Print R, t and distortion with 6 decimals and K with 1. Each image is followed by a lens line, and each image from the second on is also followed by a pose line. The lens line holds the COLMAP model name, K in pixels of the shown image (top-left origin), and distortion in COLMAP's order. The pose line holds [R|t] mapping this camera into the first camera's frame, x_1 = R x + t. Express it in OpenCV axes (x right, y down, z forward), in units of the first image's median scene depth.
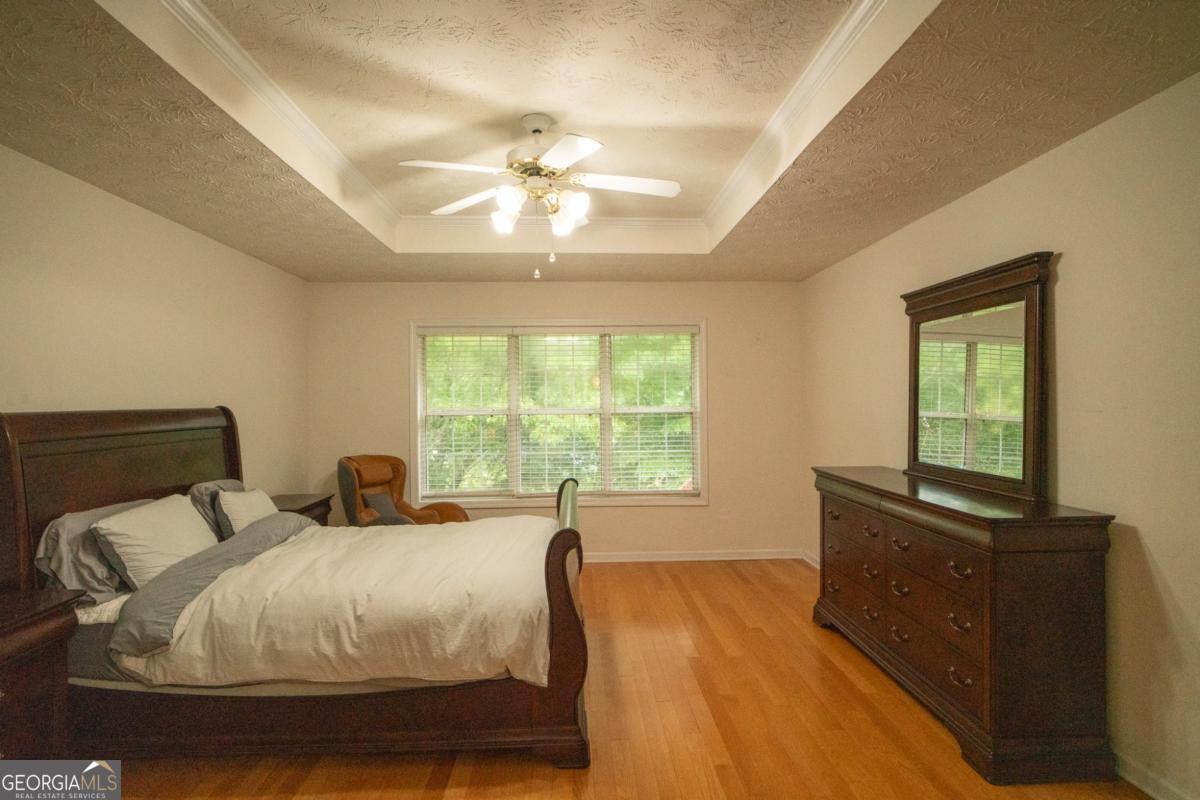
lens RADIAL K [[619.7, 0, 587.0], [0, 619.7, 399.5], [0, 0, 1]] dist [-0.044793, 0.030425]
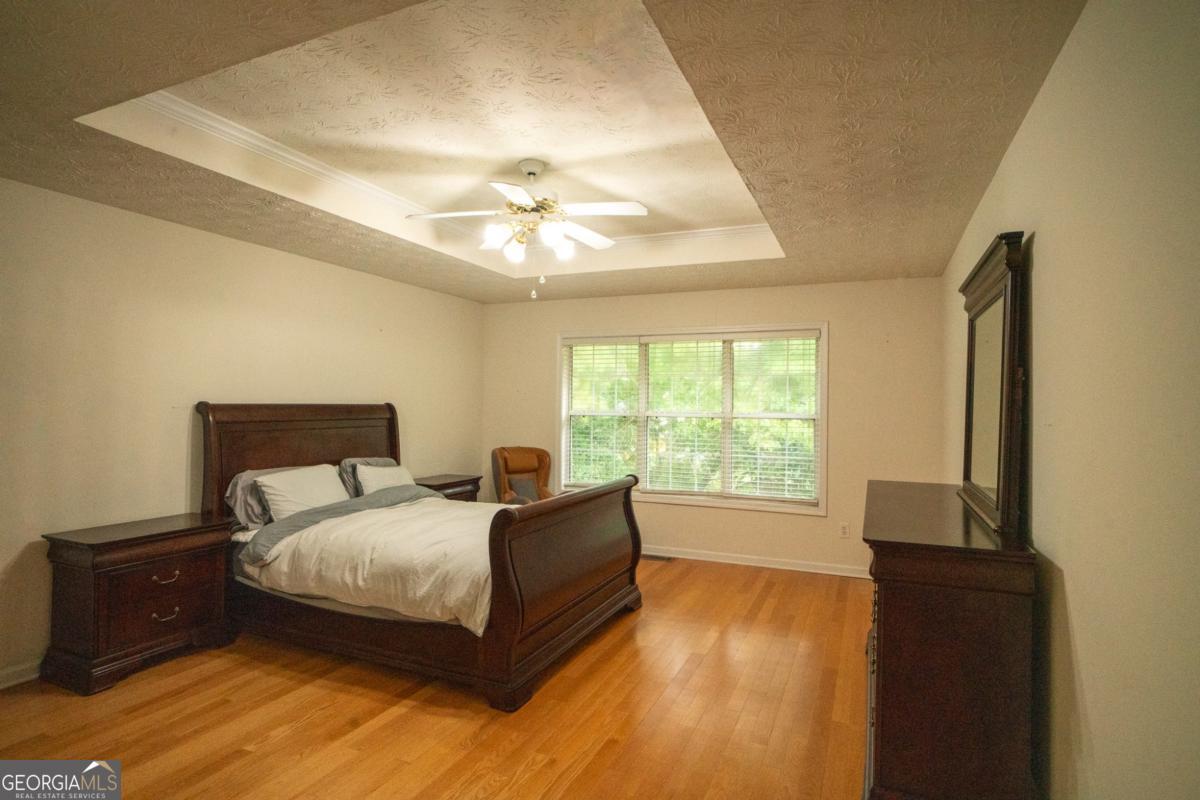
lens RADIAL K [[601.3, 0, 604.2], [0, 601.3, 399.9], [0, 0, 1]] dist [-0.038440, 0.020281]
pose [[0.902860, 0.014168, -0.429701, 0.620812], [-0.016734, 0.999858, -0.002193, -0.002453], [0.429608, 0.009170, 0.902969, 0.032268]]
